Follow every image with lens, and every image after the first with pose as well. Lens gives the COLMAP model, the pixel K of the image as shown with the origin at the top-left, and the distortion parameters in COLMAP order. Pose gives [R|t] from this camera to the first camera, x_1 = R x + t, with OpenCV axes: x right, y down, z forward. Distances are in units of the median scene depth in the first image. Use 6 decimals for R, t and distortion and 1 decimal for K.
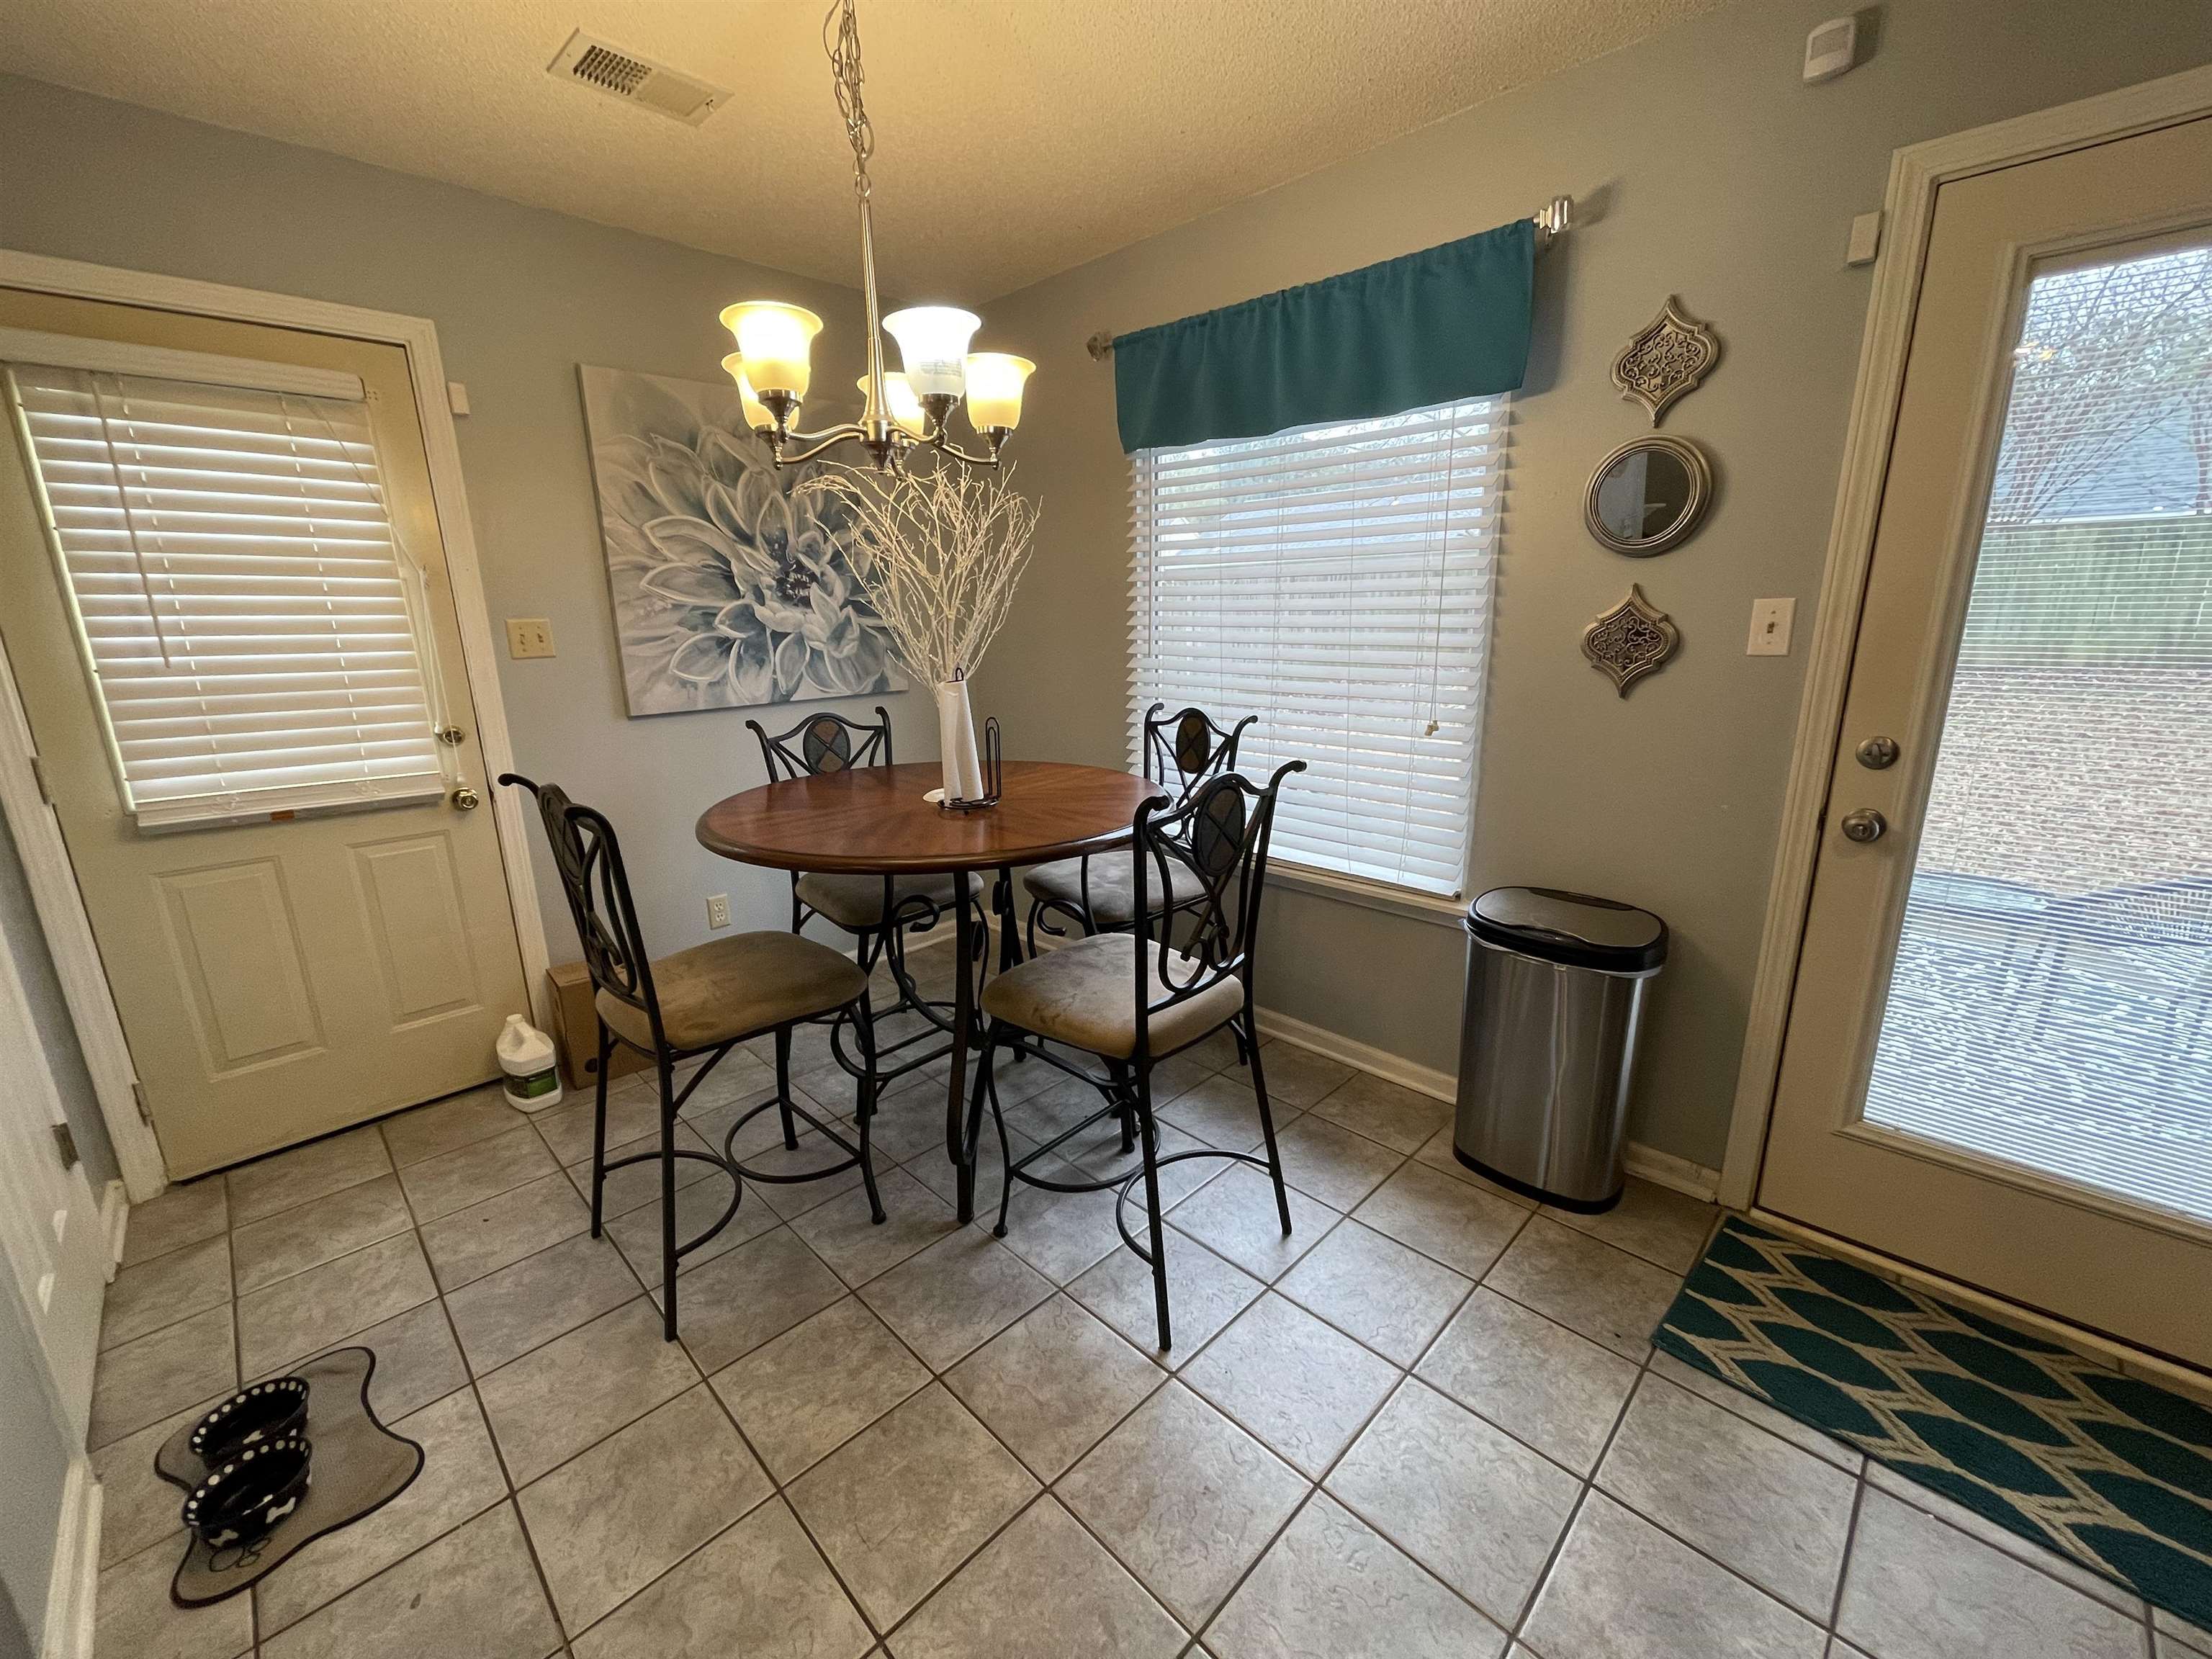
lens RADIAL K [[899.9, 0, 1099.0], [0, 899.9, 827.8], [0, 0, 1]] dist [-0.002491, 0.000950]
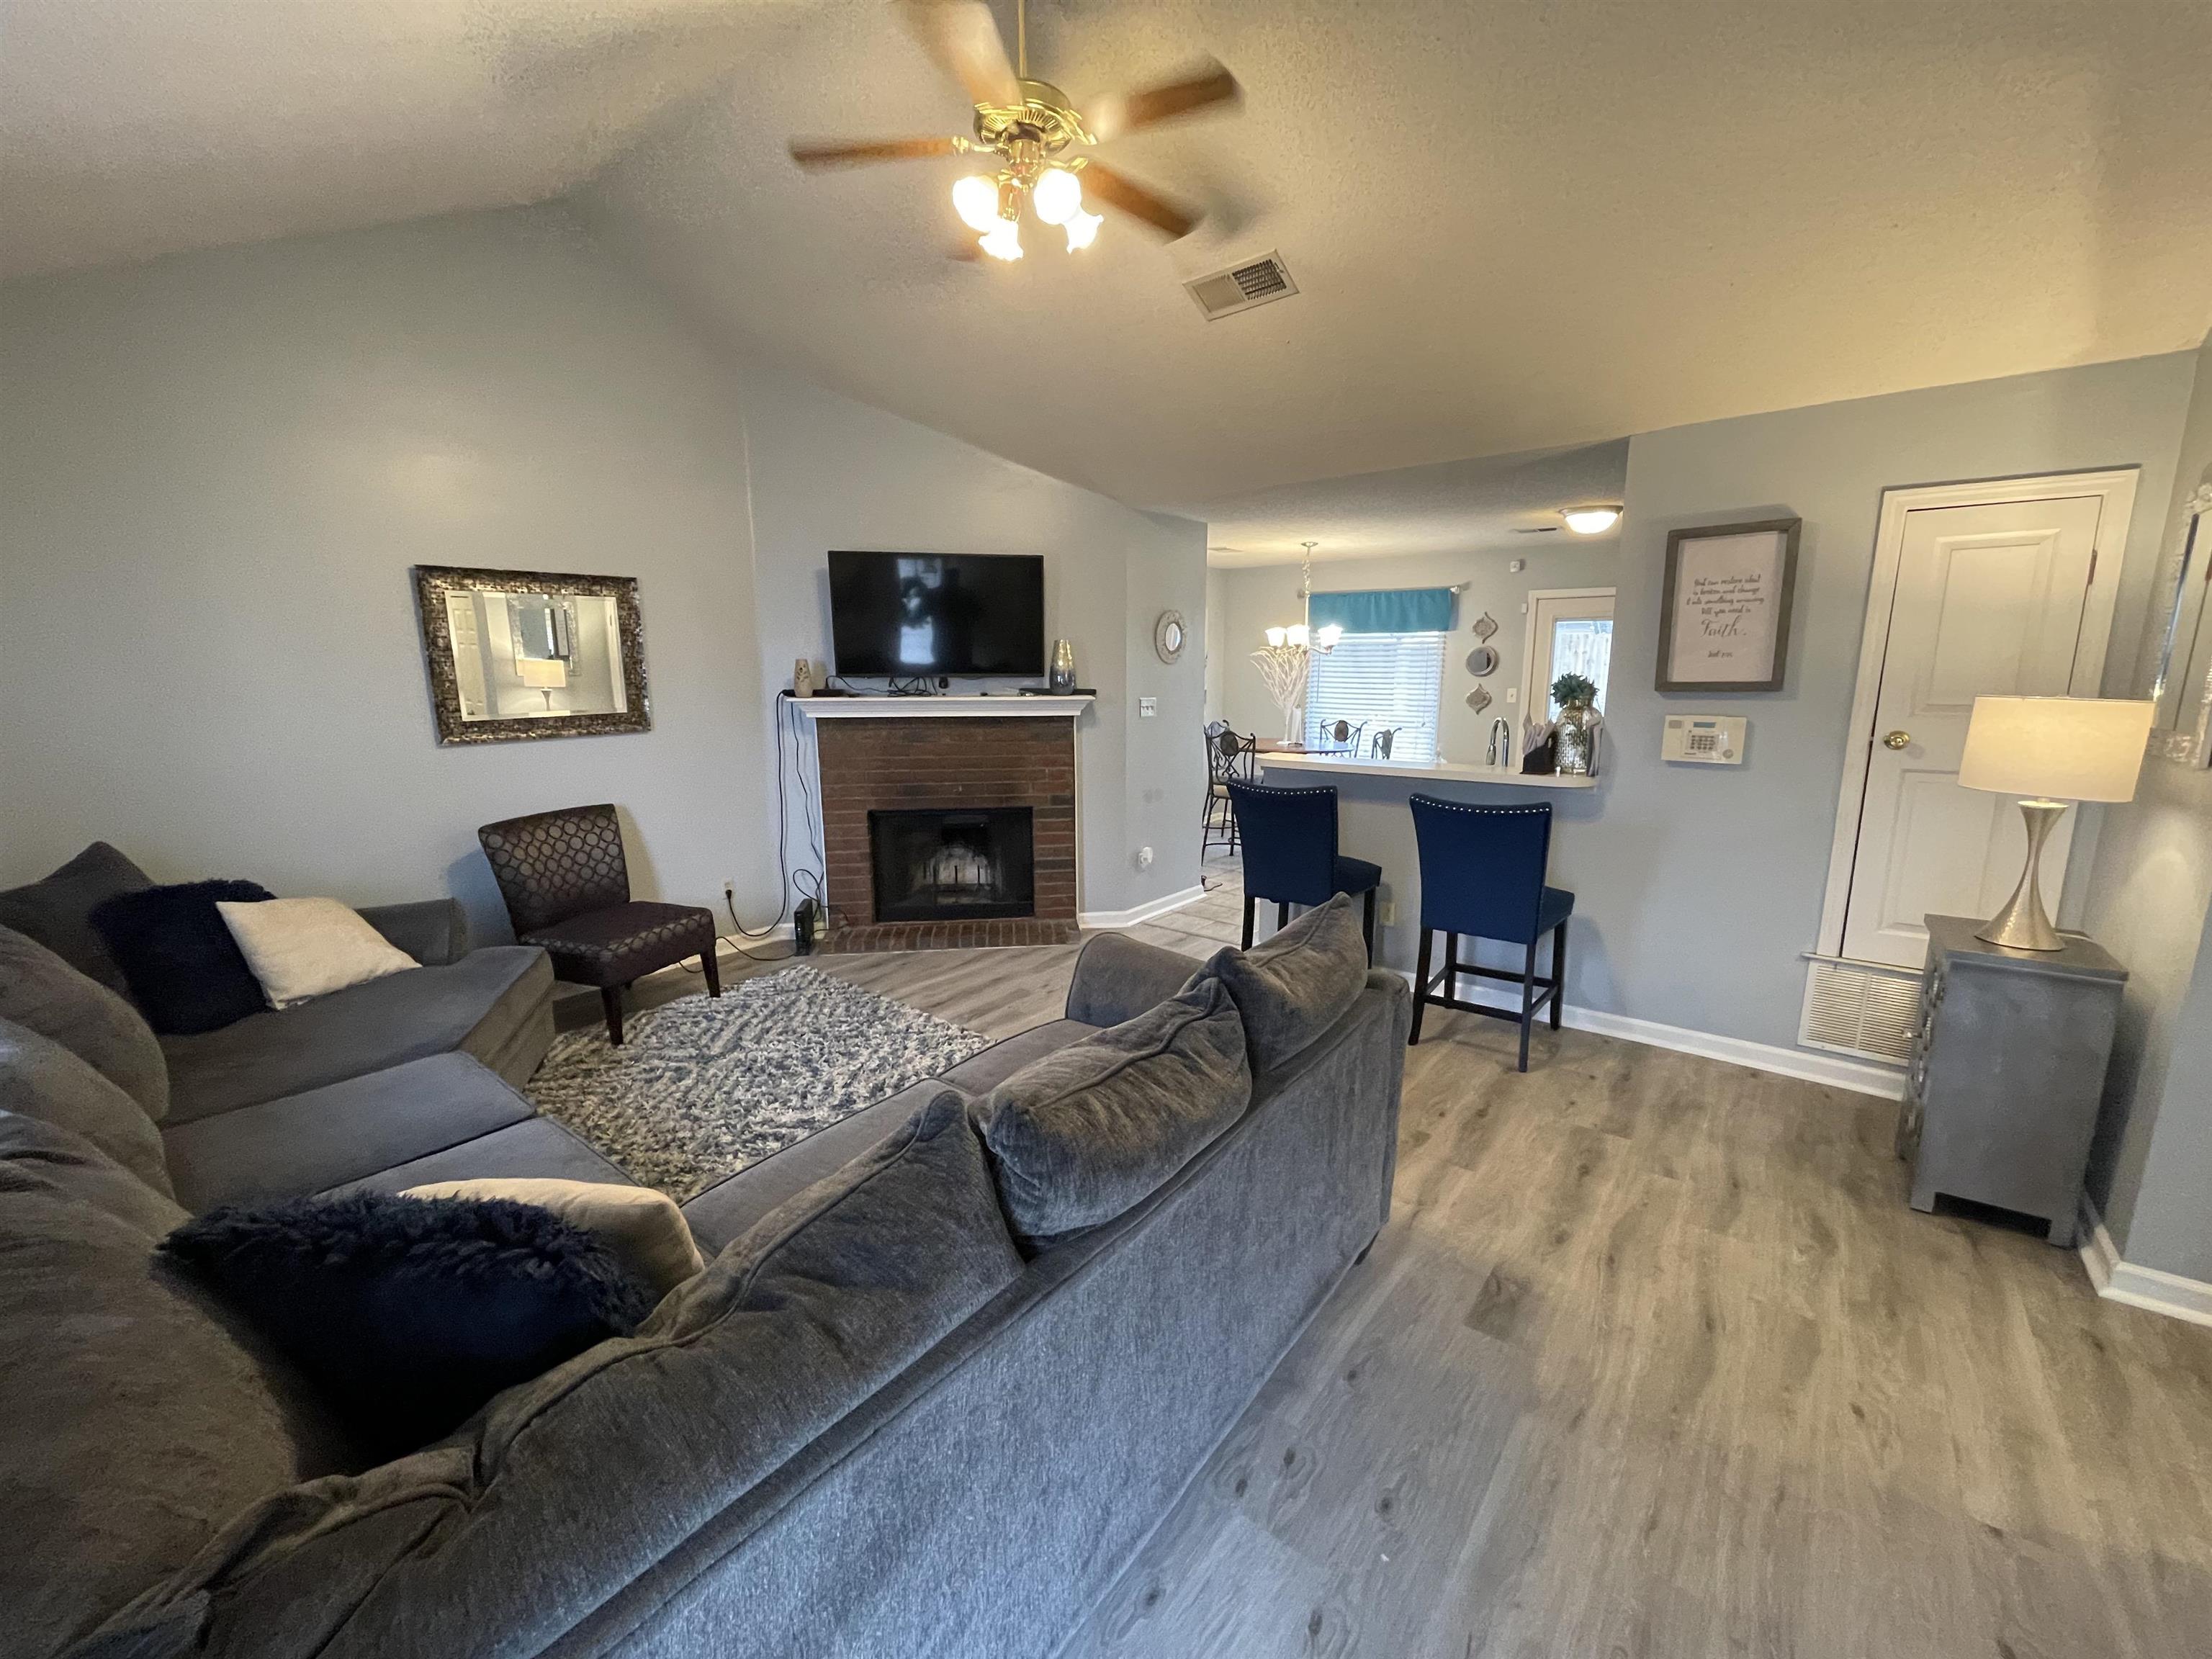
lens RADIAL K [[886.4, 0, 1103.3], [0, 886.4, 829.8], [0, 0, 1]] dist [-0.003562, -0.000072]
pose [[0.993317, -0.004326, 0.115338, -1.501319], [0.011404, 0.998086, -0.060782, 0.588098], [-0.114854, 0.061691, 0.991465, -2.644989]]
